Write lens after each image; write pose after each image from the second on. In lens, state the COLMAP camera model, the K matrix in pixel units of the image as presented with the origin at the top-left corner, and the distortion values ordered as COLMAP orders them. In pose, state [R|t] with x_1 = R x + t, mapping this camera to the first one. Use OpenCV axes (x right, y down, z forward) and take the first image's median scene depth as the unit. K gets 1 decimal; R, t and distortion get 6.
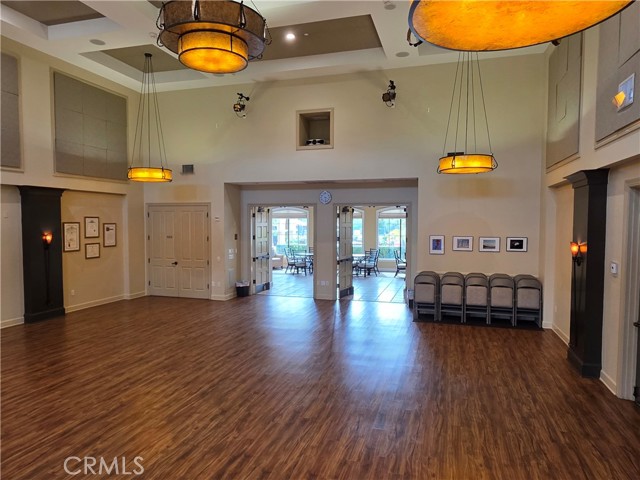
lens RADIAL K [[422.2, 0, 326.6], [0, 422.2, 242.9], [0, 0, 1]] dist [0.006465, -0.002032]
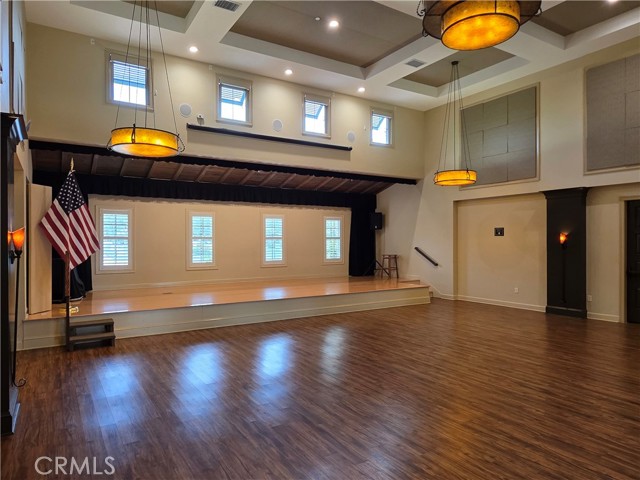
lens RADIAL K [[422.2, 0, 325.9], [0, 422.2, 239.5], [0, 0, 1]] dist [0.006465, -0.002032]
pose [[-0.662511, 0.005590, -0.749032, 0.705039], [-0.022079, 0.999392, 0.026987, -0.012025], [0.748727, 0.034417, -0.661984, 1.466666]]
